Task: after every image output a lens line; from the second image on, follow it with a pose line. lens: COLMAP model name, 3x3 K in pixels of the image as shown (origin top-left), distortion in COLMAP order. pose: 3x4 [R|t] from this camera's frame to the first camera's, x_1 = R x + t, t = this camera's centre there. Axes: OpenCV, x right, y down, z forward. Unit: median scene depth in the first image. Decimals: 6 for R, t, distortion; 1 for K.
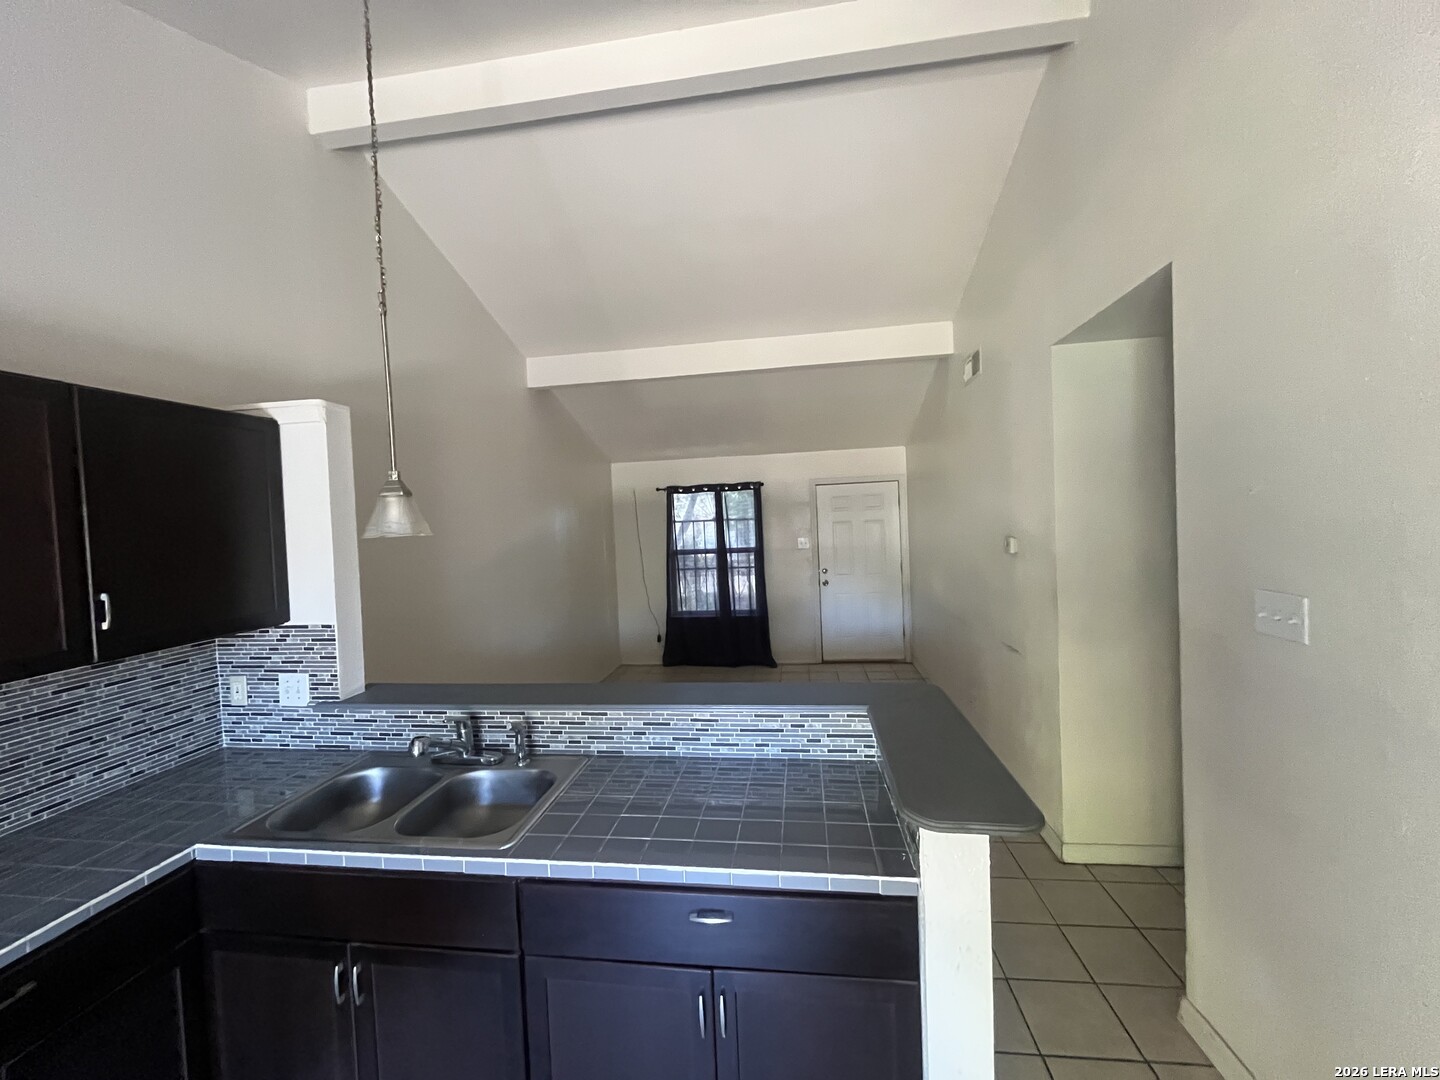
lens RADIAL K [[580.6, 0, 719.1], [0, 580.6, 536.8], [0, 0, 1]] dist [-0.005596, 0.000678]
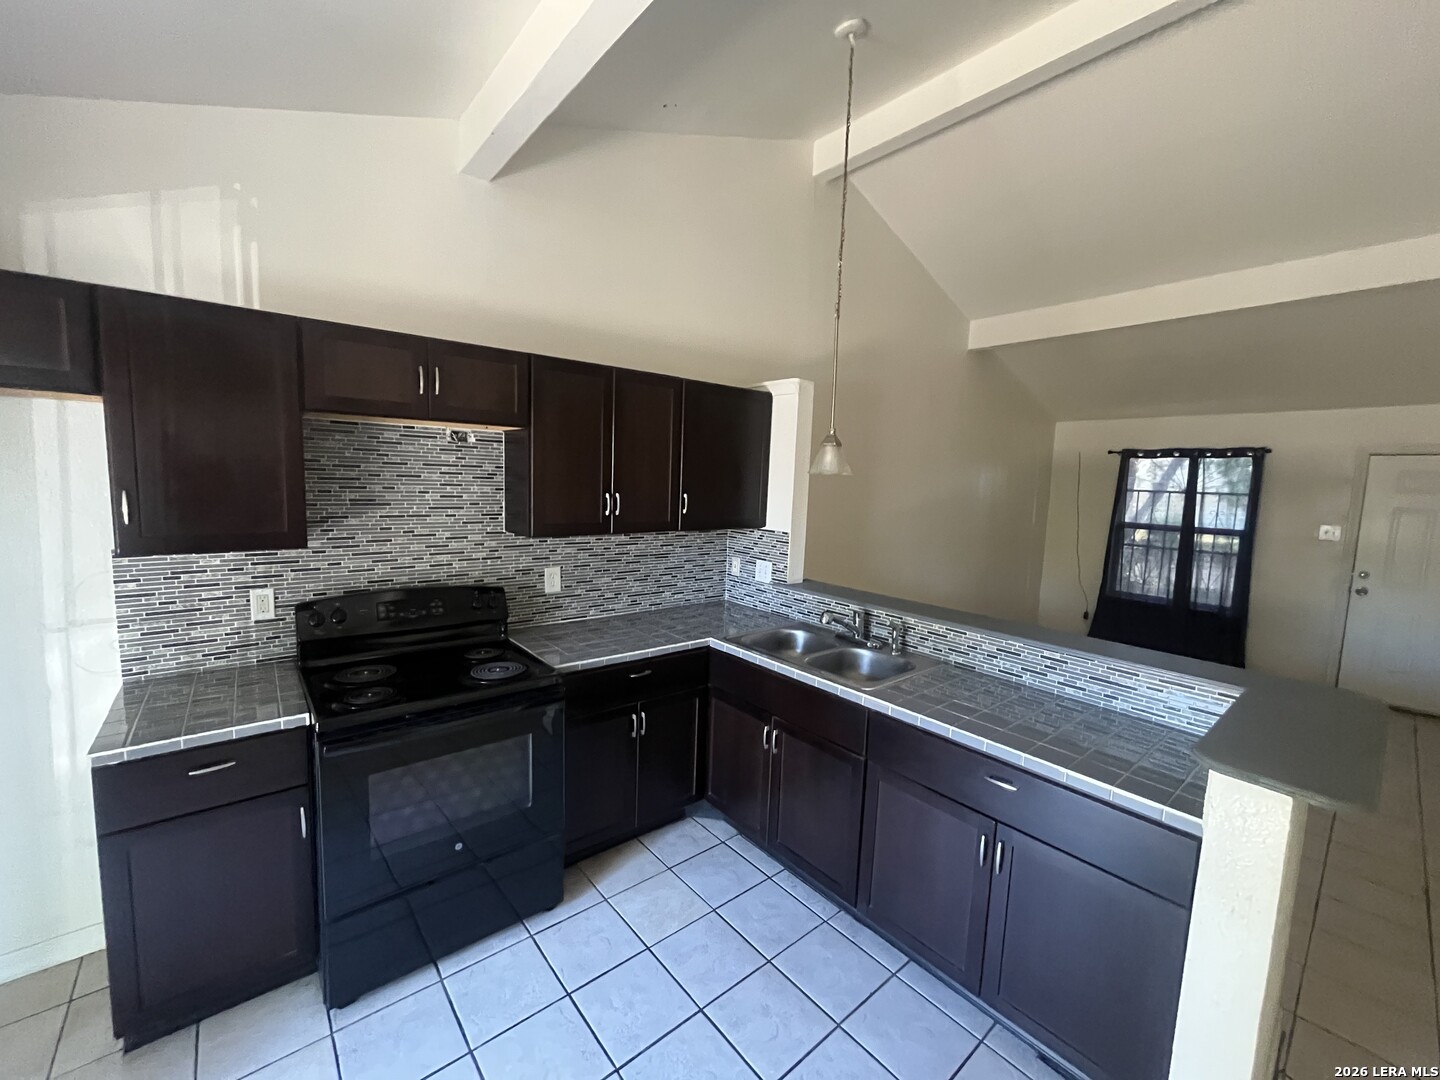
lens RADIAL K [[580.6, 0, 717.4], [0, 580.6, 536.7], [0, 0, 1]] dist [-0.005596, 0.000678]
pose [[0.736670, 0.135957, -0.662444, 0.190780], [-0.088568, 0.990541, 0.104801, 0.023879], [0.670427, -0.018533, 0.741744, -0.231748]]
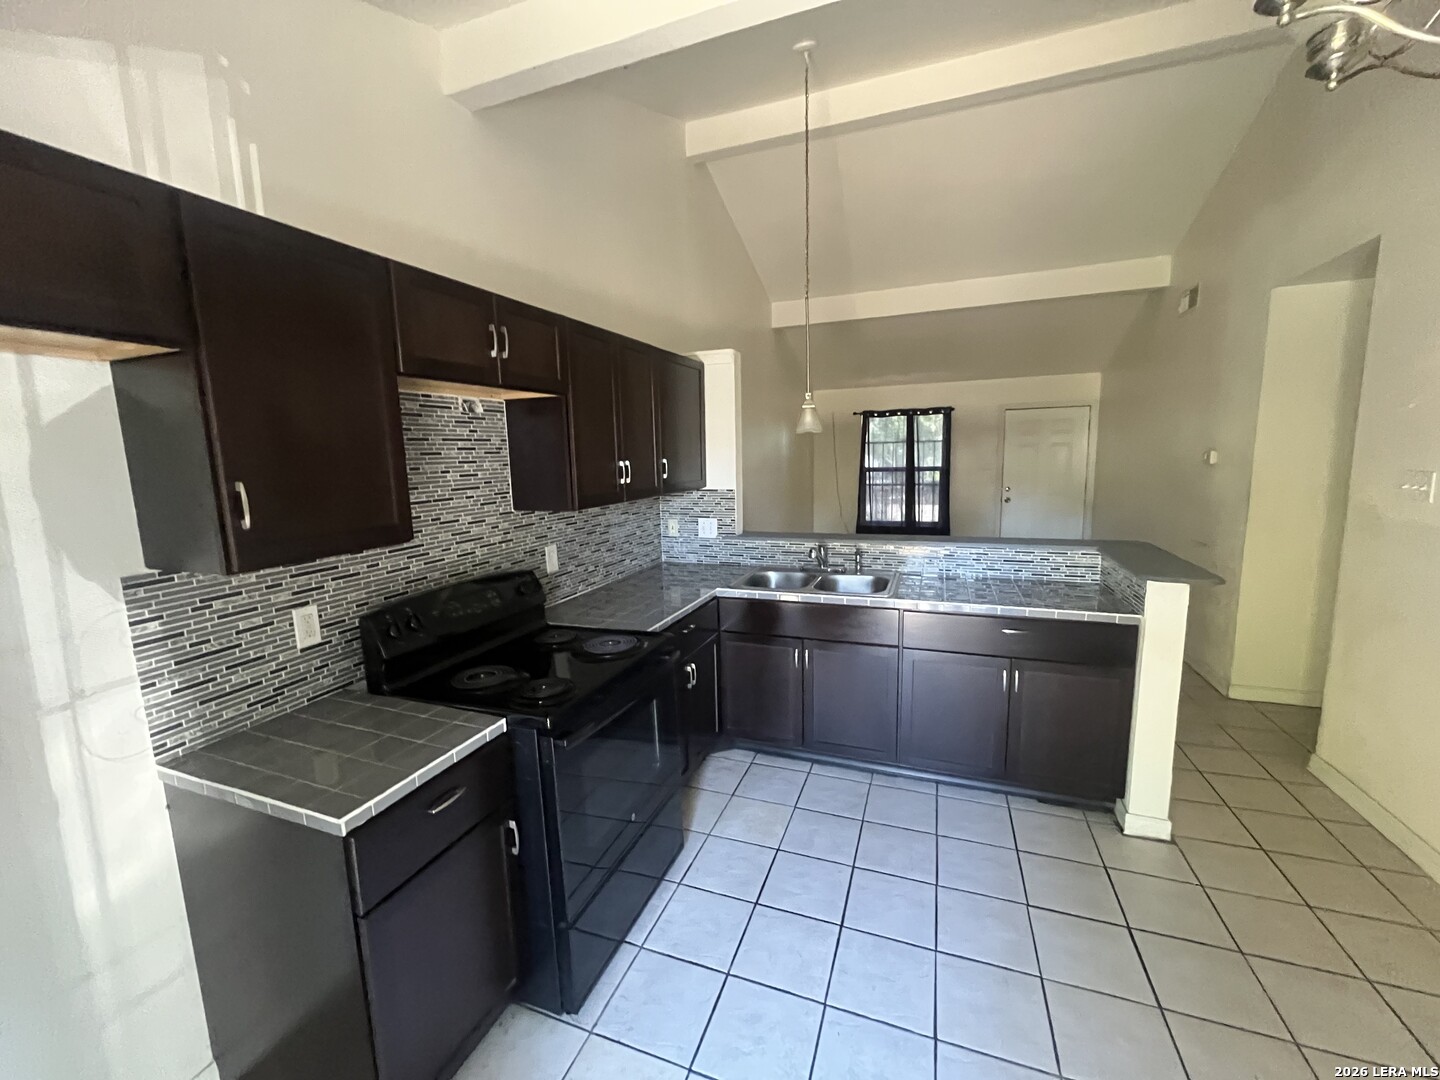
lens RADIAL K [[580.6, 0, 716.7], [0, 580.6, 536.8], [0, 0, 1]] dist [-0.005596, 0.000678]
pose [[0.974236, 0.050114, -0.219895, -0.356822], [-0.023689, 0.992345, 0.121202, 0.089916], [0.224285, -0.112870, 0.967965, -0.653203]]
